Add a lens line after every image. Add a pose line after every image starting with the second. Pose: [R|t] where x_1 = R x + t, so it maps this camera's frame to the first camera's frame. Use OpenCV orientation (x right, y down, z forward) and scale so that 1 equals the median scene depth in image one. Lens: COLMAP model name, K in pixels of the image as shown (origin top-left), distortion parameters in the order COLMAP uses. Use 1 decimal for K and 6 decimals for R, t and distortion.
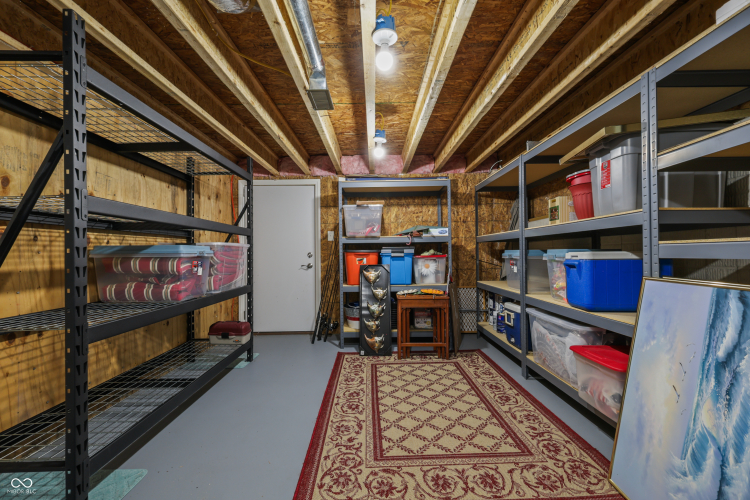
lens RADIAL K [[329.2, 0, 375.5], [0, 329.2, 249.7], [0, 0, 1]] dist [-0.000484, 0.000039]
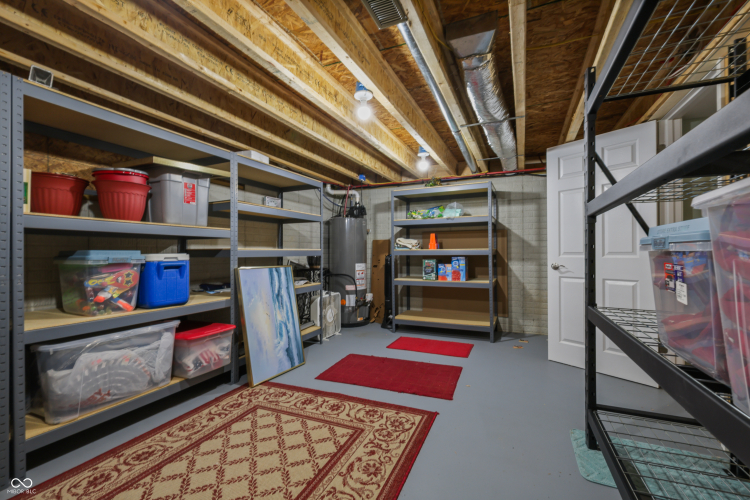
lens RADIAL K [[329.2, 0, 376.3], [0, 329.2, 253.3], [0, 0, 1]] dist [-0.000484, 0.000039]
pose [[-0.910192, 0.016676, 0.413851, -0.499843], [0.011997, 0.999831, -0.013901, 0.030559], [-0.414013, -0.007687, -0.910238, 1.917924]]
